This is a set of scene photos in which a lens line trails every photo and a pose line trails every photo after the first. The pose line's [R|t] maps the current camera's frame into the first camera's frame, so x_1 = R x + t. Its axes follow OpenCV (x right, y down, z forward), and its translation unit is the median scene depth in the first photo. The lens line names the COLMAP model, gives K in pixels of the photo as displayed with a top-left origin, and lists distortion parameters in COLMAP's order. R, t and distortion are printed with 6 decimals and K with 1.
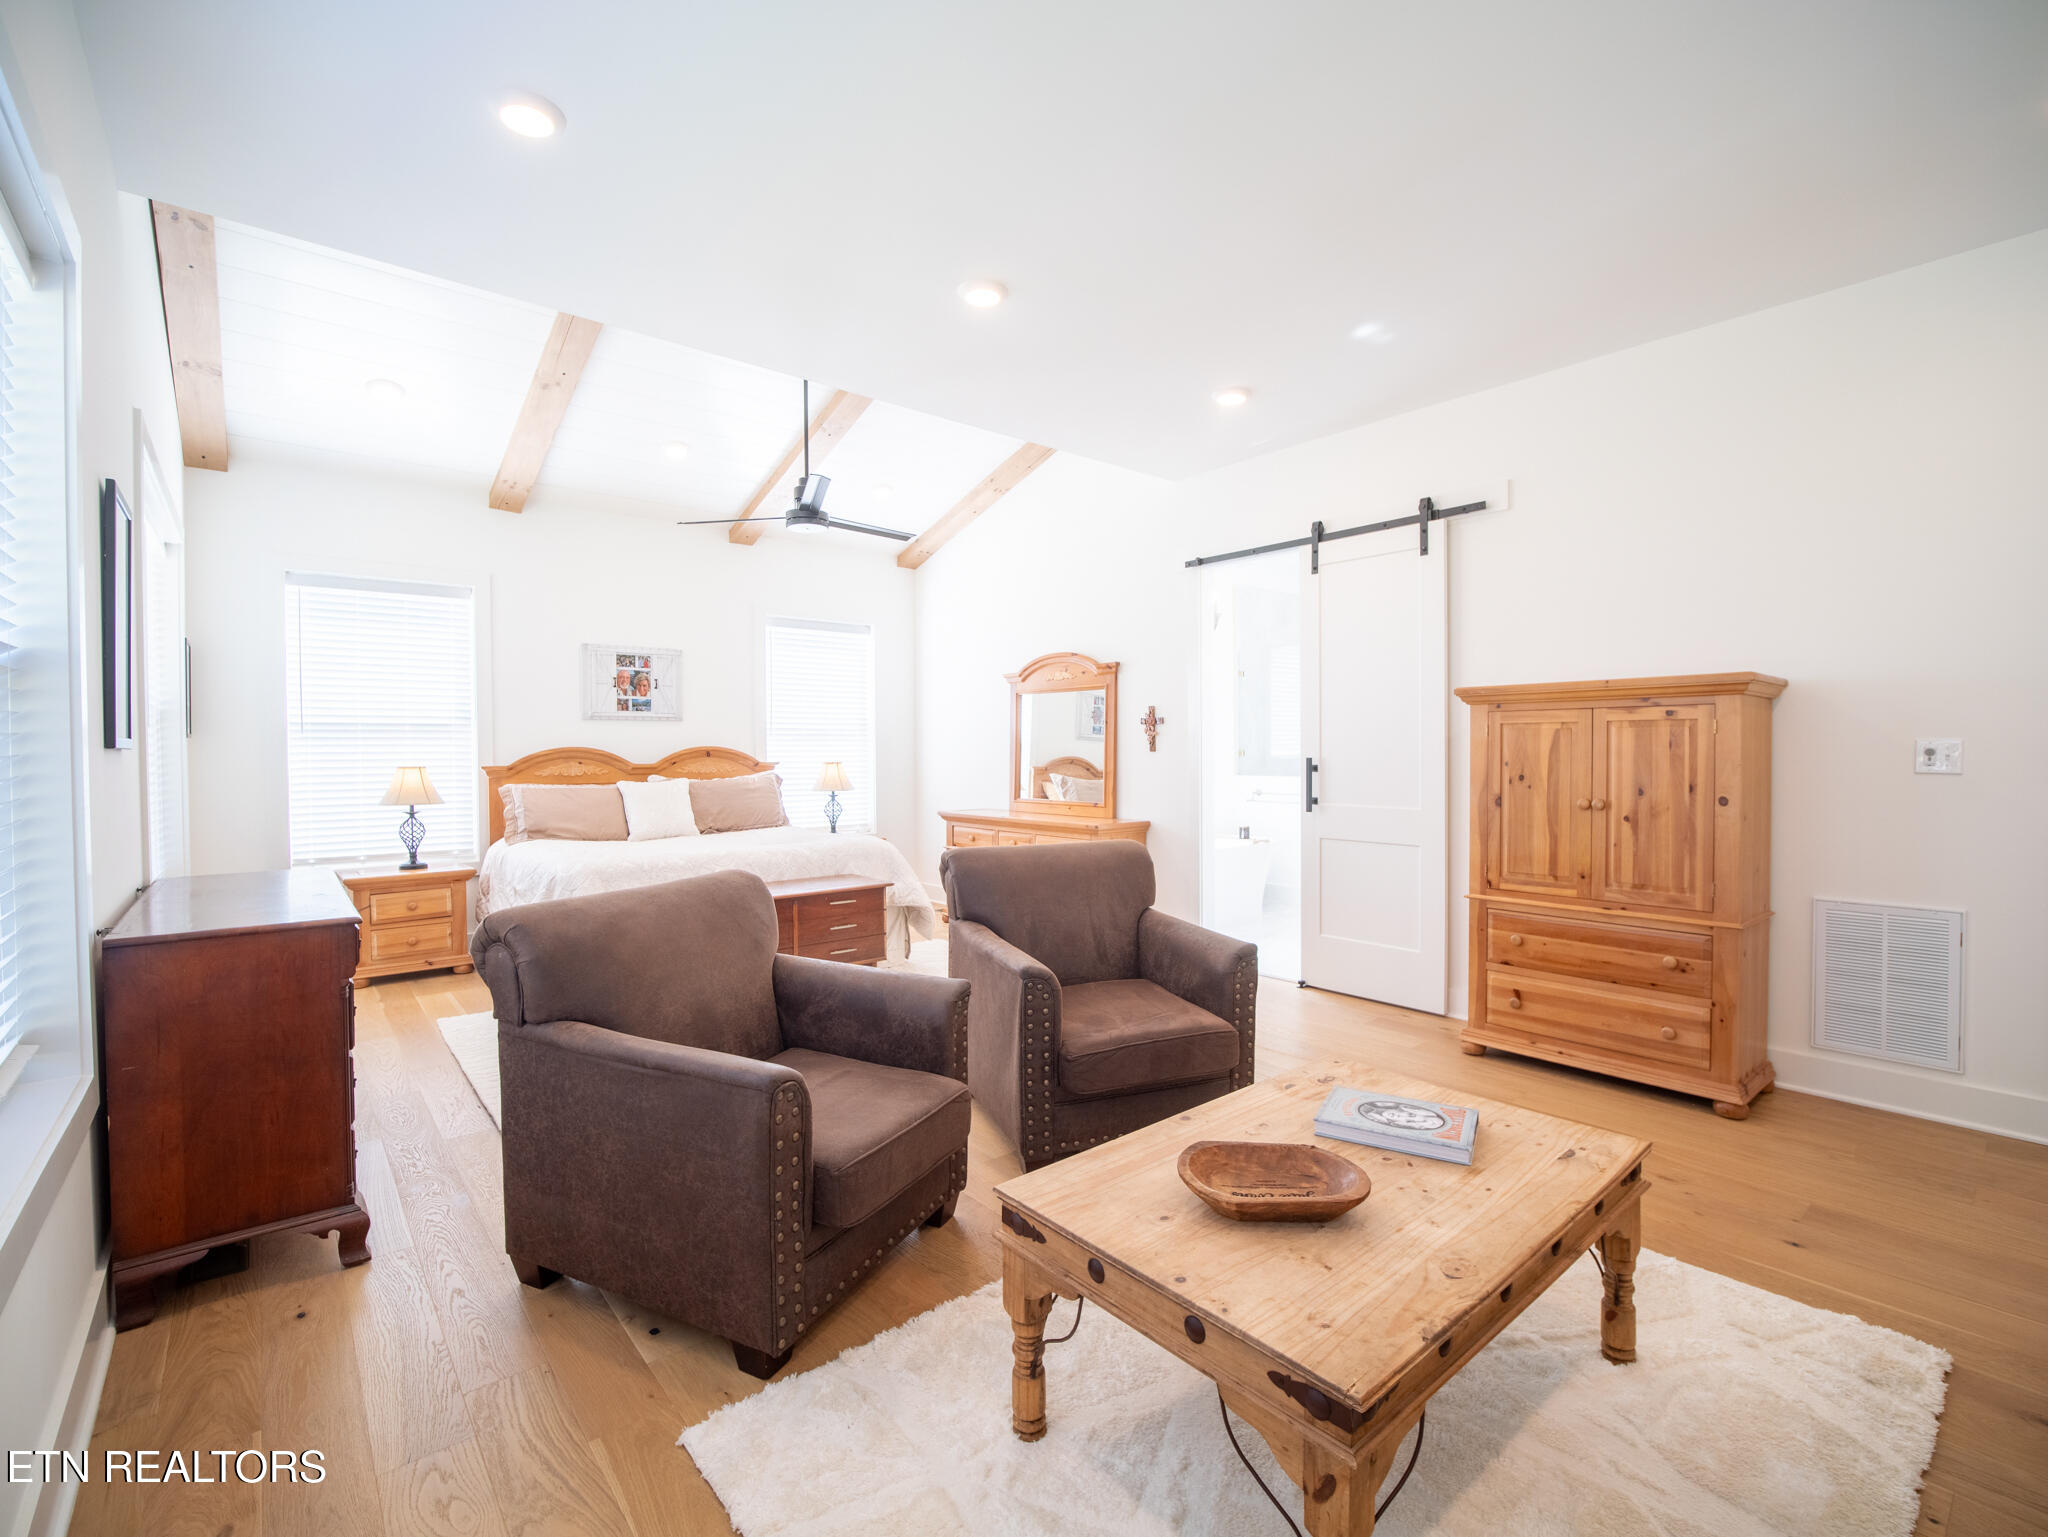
lens RADIAL K [[918.6, 0, 1024.0], [0, 918.6, 768.5], [0, 0, 1]] dist [-0.016800, -0.000418]
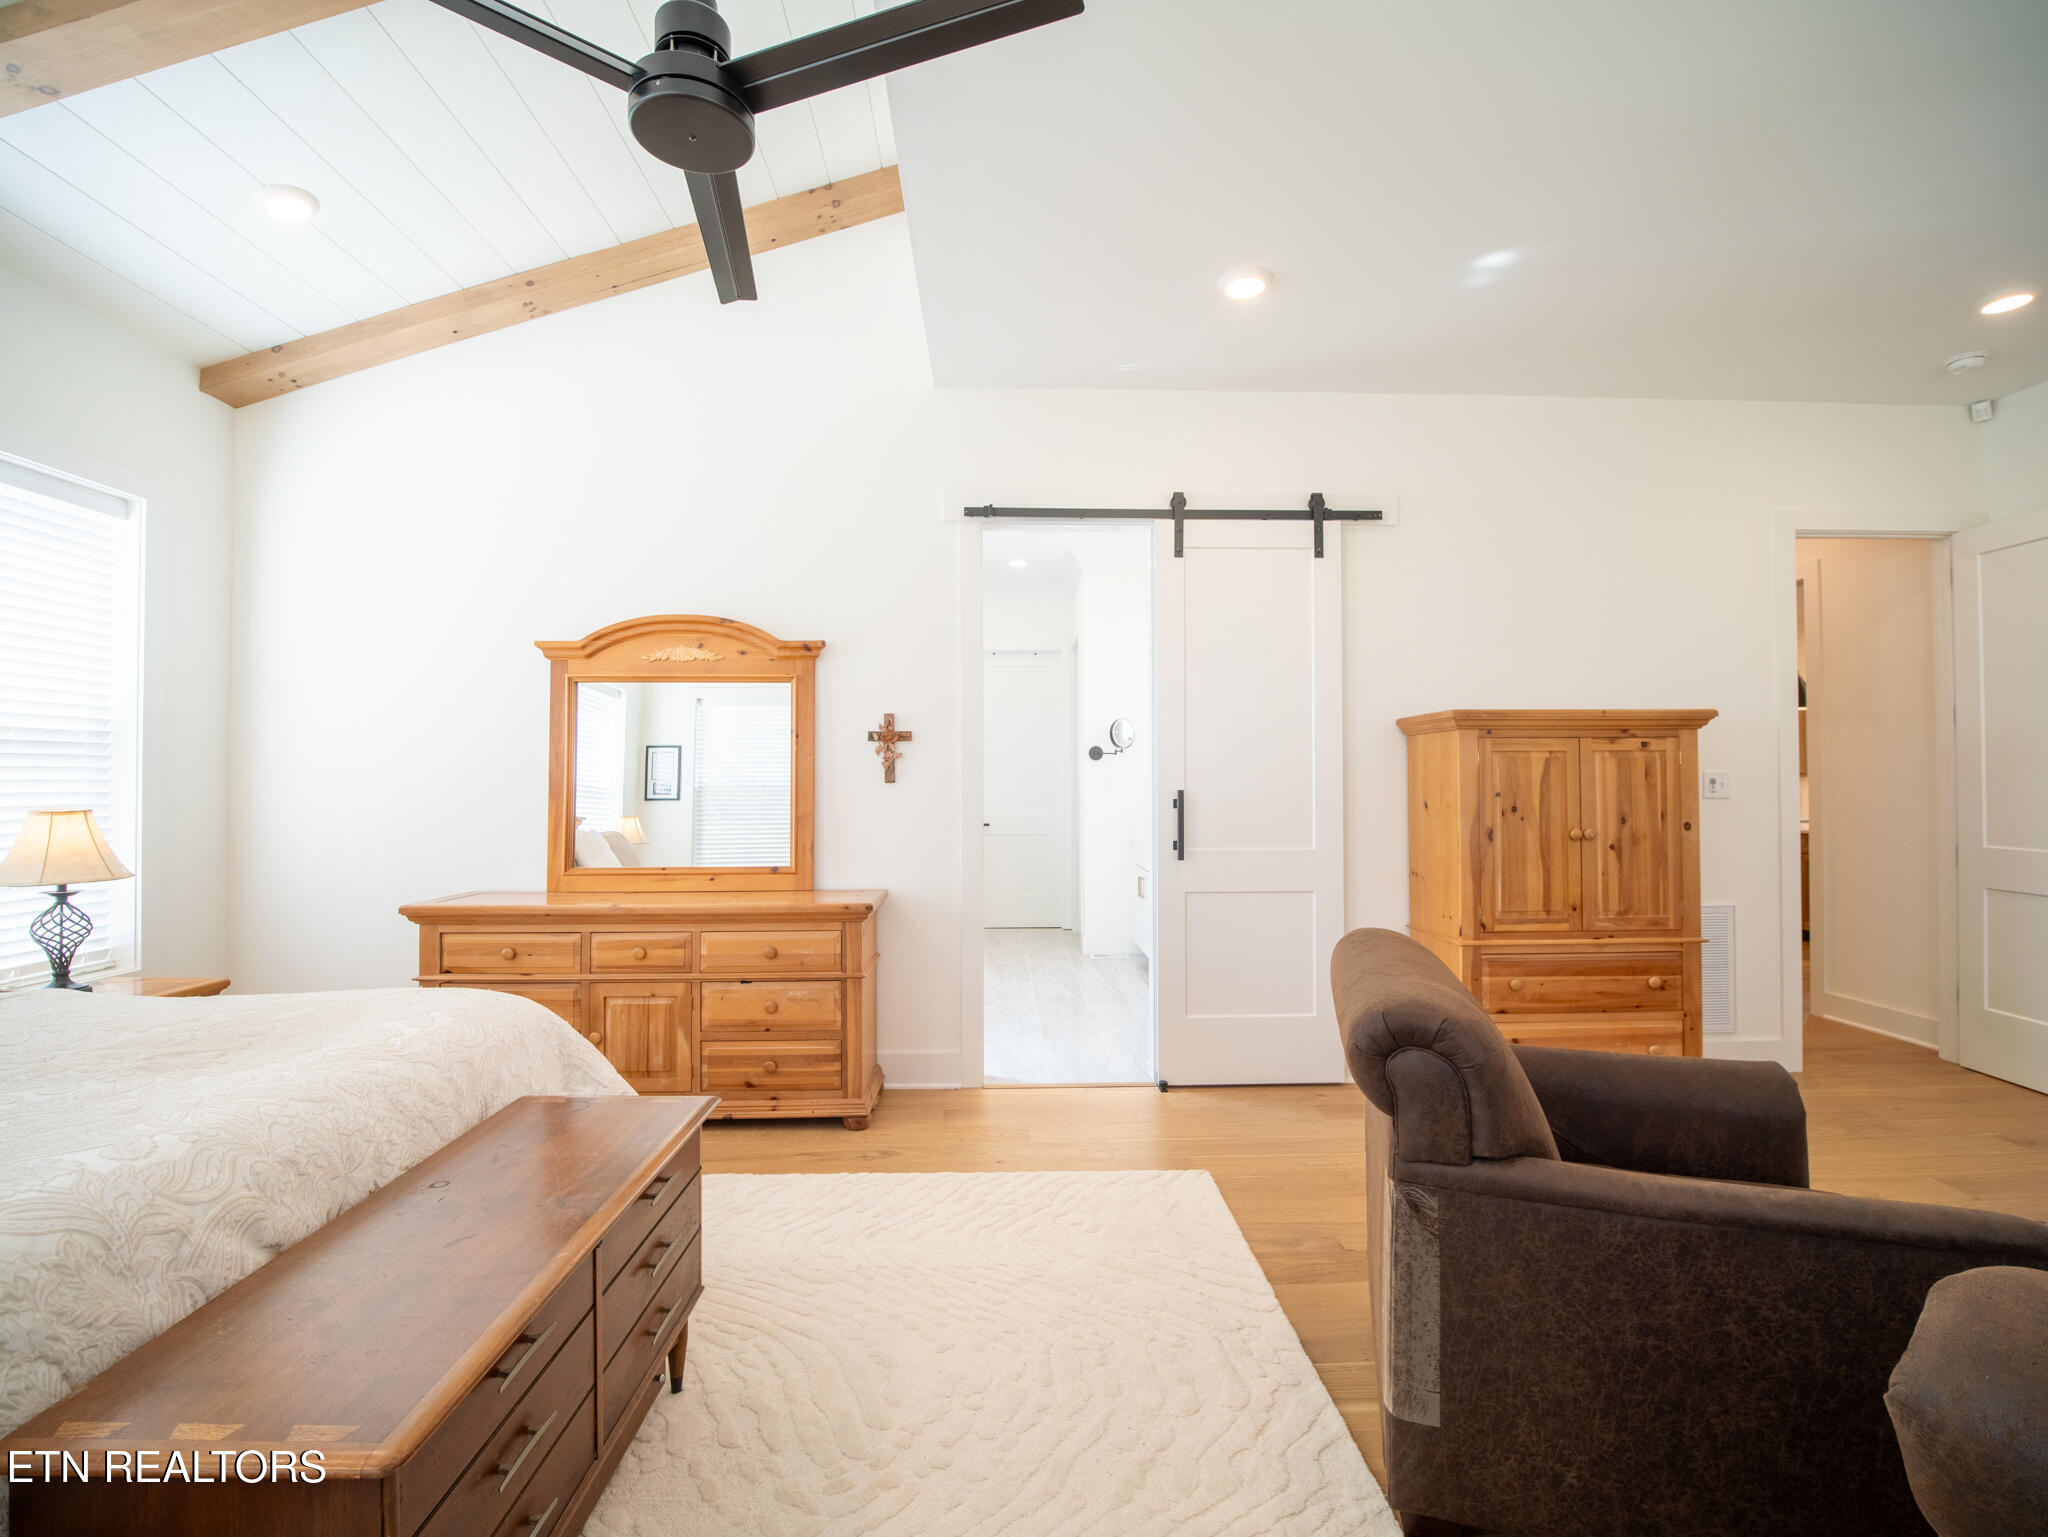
lens RADIAL K [[918.6, 0, 1024.0], [0, 918.6, 768.5], [0, 0, 1]] dist [-0.016800, -0.000418]
pose [[0.616401, 0.014624, 0.787296, -0.508558], [0.015984, 0.999389, -0.031078, -0.010709], [-0.787270, 0.031741, 0.615791, 0.828030]]
